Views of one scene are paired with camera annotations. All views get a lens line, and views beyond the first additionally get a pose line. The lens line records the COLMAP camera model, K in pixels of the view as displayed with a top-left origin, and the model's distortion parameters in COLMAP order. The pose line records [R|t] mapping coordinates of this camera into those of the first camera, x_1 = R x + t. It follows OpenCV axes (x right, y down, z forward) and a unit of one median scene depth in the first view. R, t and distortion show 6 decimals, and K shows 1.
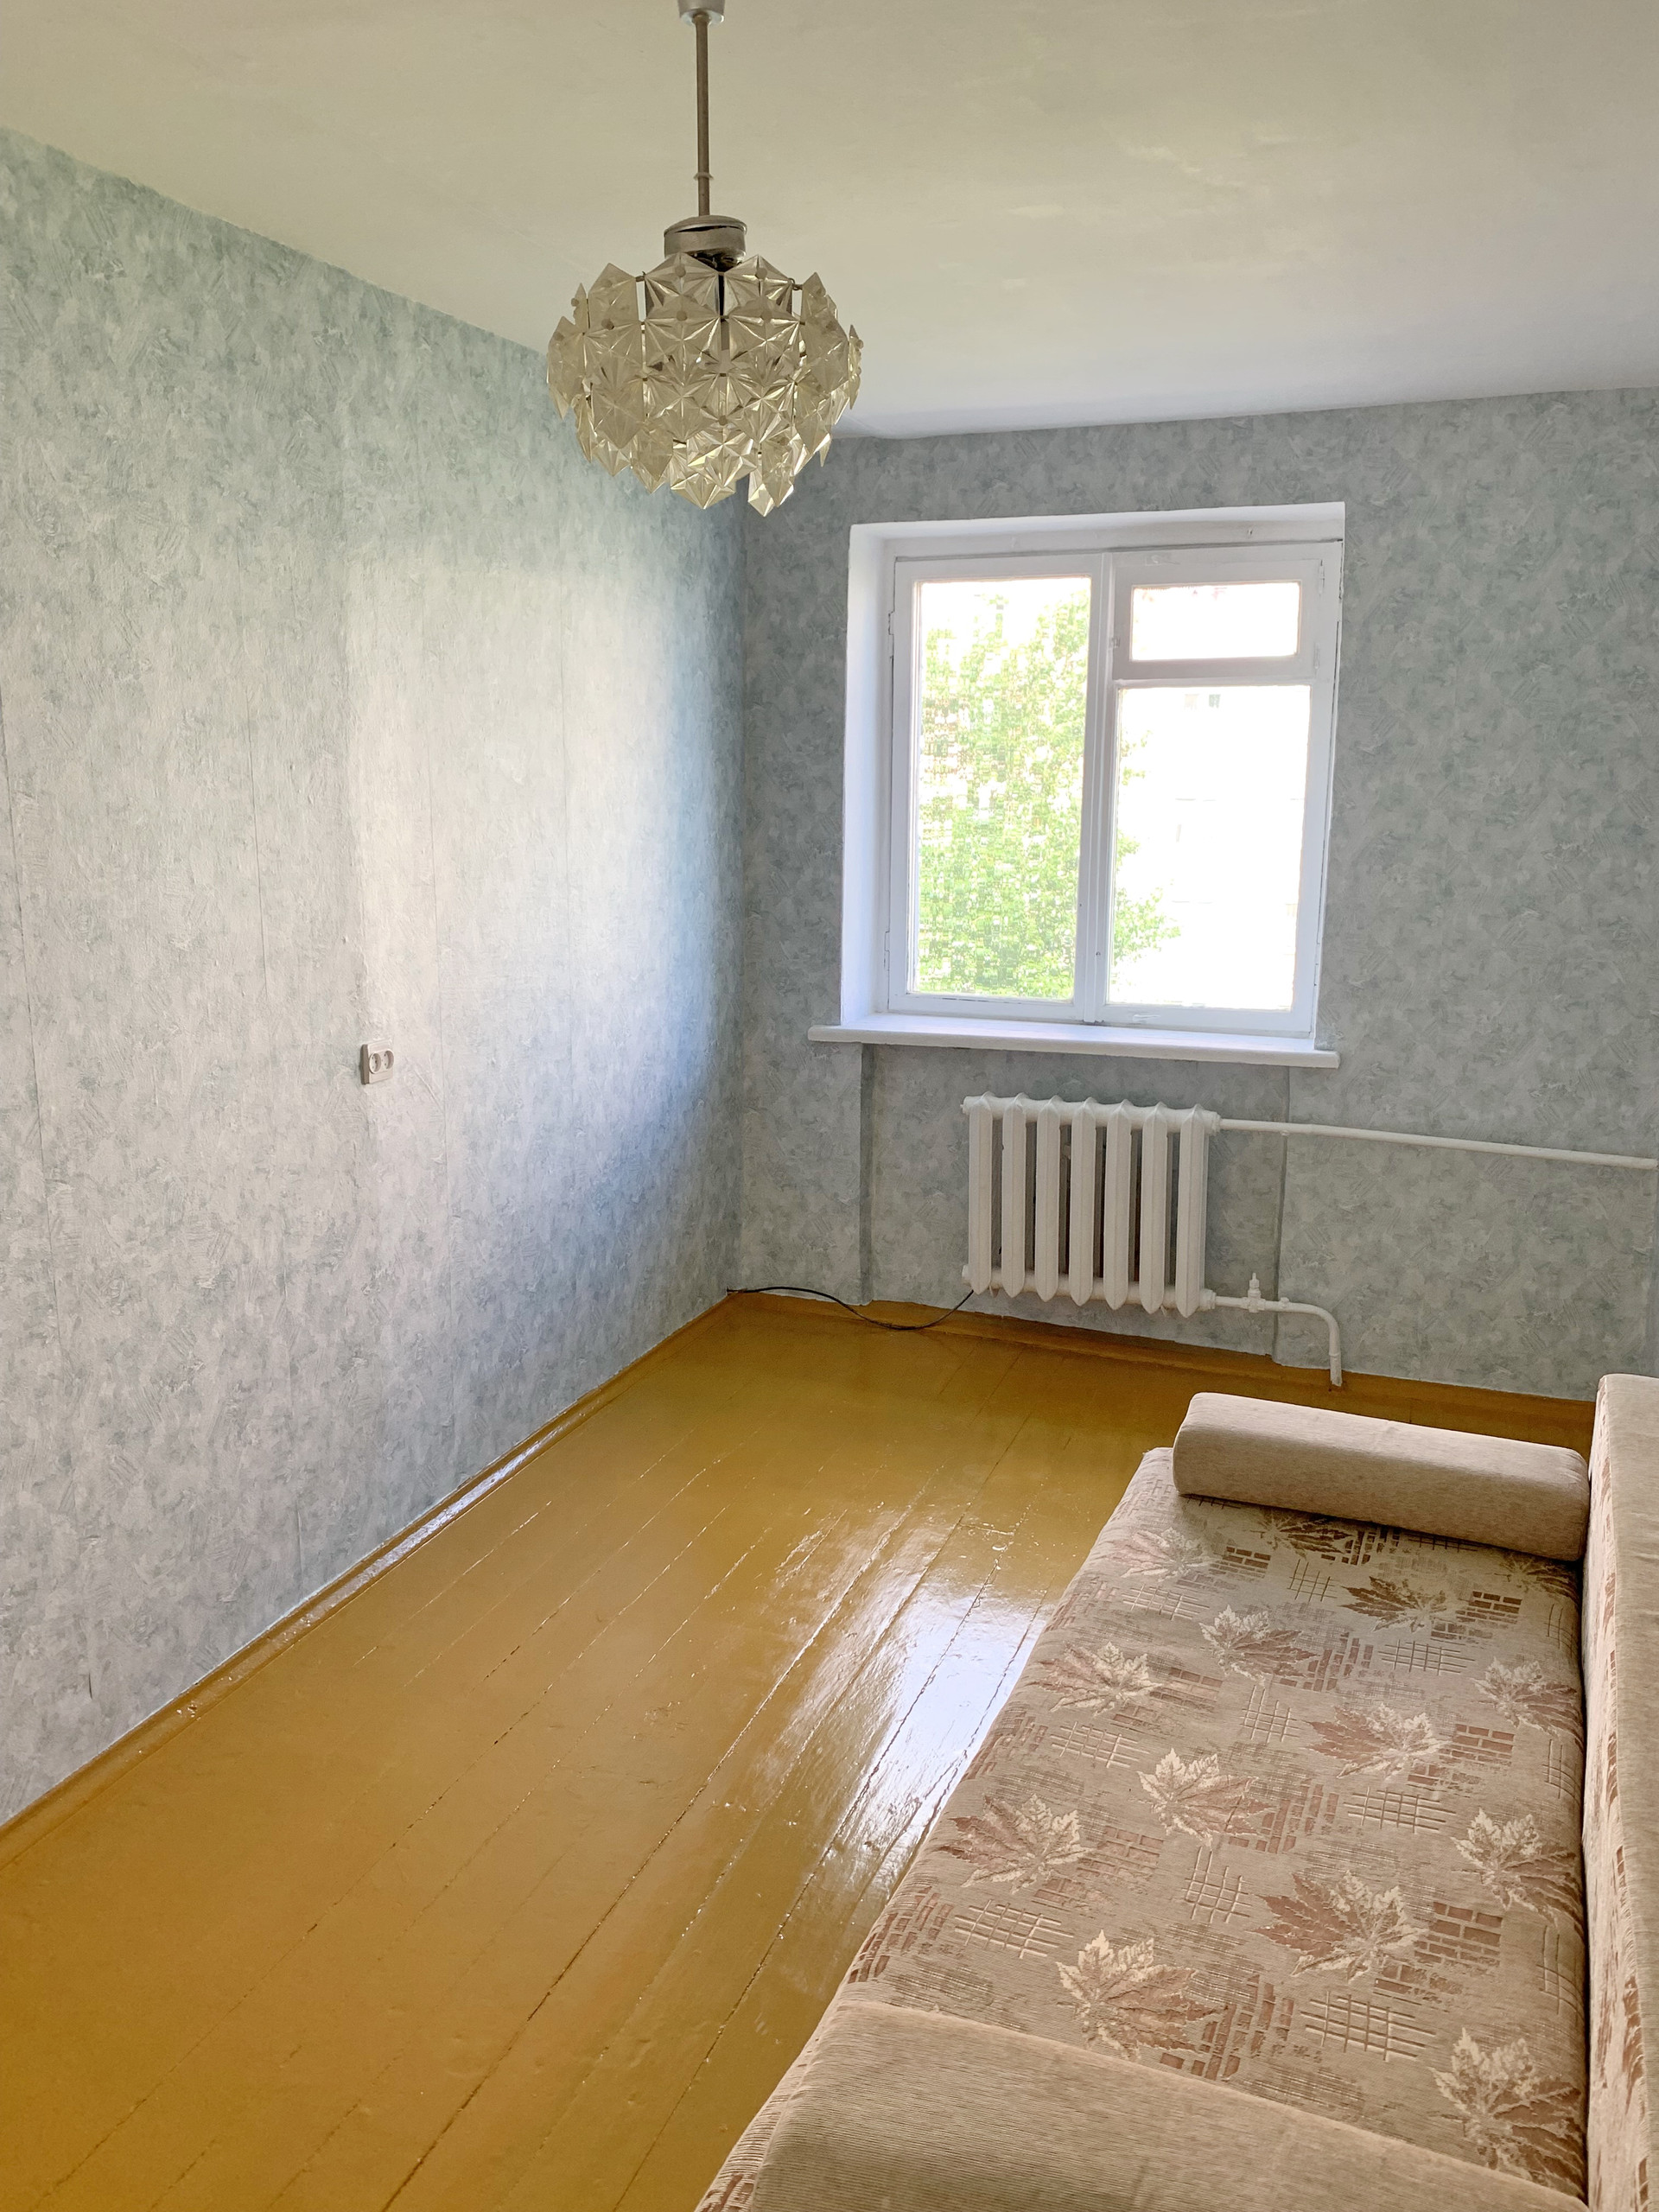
lens RADIAL K [[1700.9, 0, 821.1], [0, 1700.9, 1109.8], [0, 0, 1]] dist [0.005797, -0.001023]
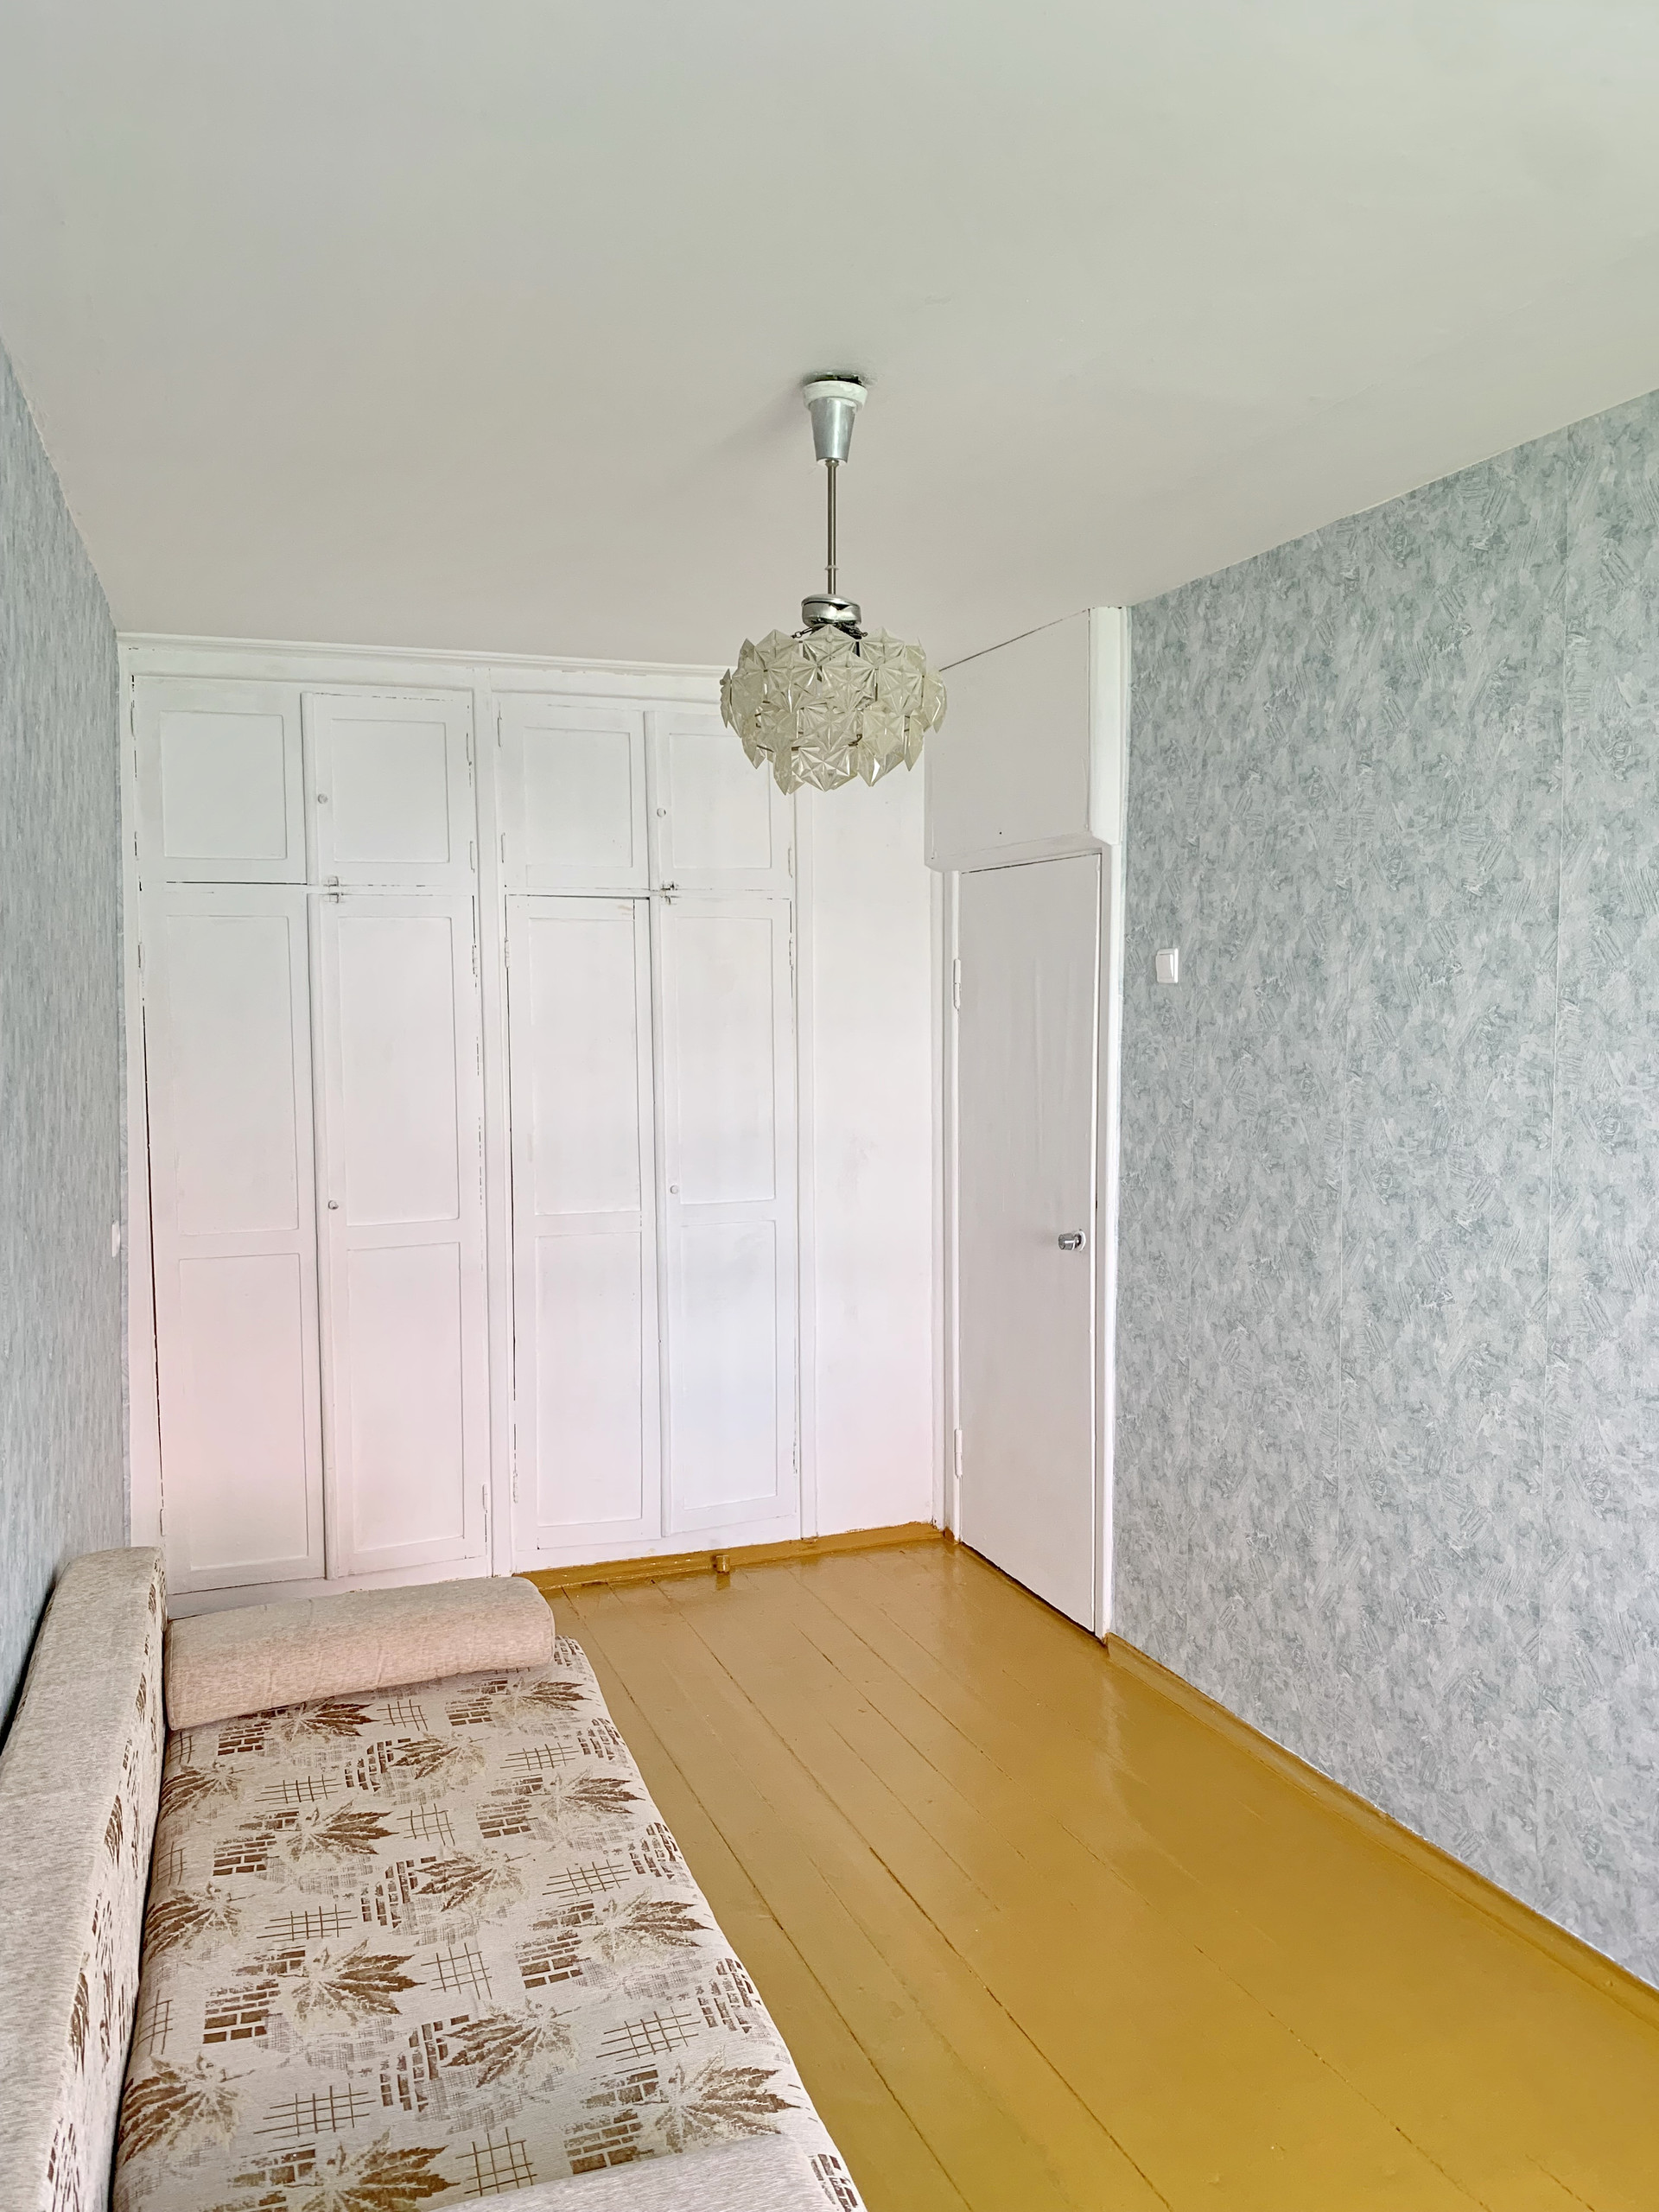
lens RADIAL K [[1700.9, 0, 821.1], [0, 1700.9, 1109.8], [0, 0, 1]] dist [0.005797, -0.001023]
pose [[-0.744672, 0.050556, -0.665513, 0.416064], [-0.124511, 0.969099, 0.212939, -0.192163], [0.655713, 0.241434, -0.715367, 0.980733]]
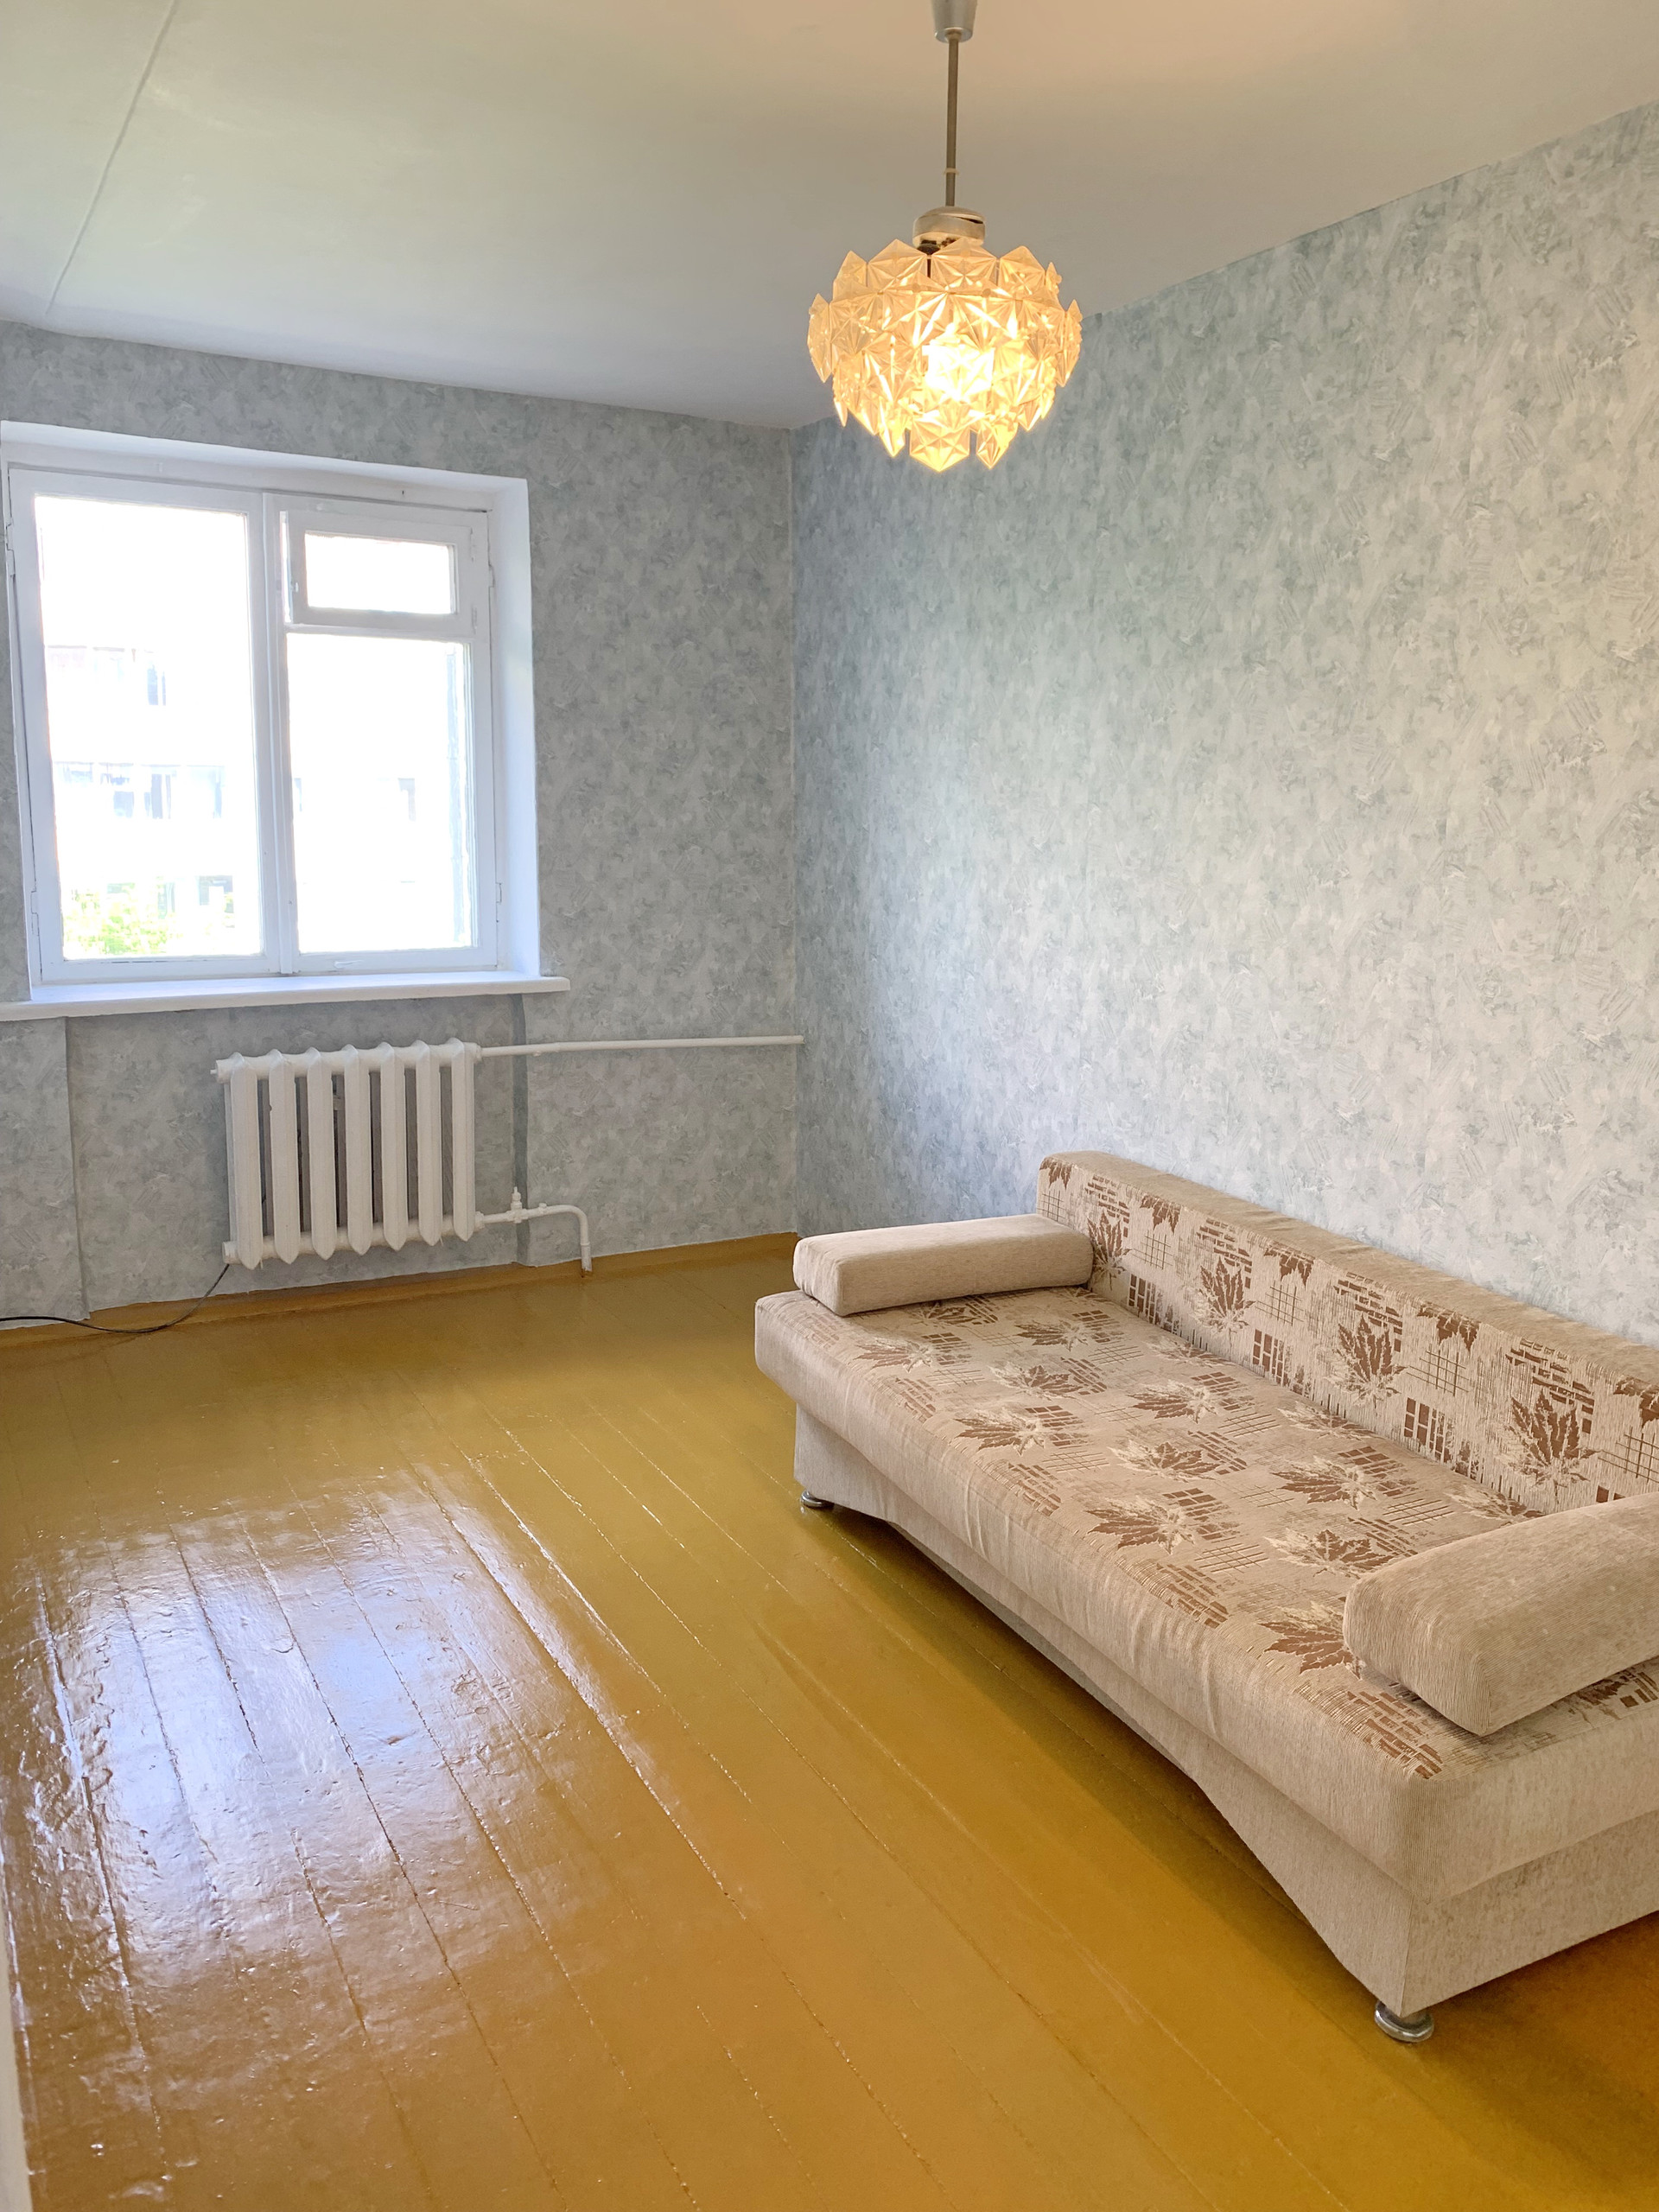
lens RADIAL K [[1678.0, 0, 829.5], [0, 1678.0, 1106.0], [0, 0, 1]] dist [0.067827, -0.110951]
pose [[0.641869, -0.138720, 0.754163, -0.454265], [0.133525, 0.988695, 0.068216, -0.001863], [-0.755100, 0.056914, 0.653135, 0.152064]]
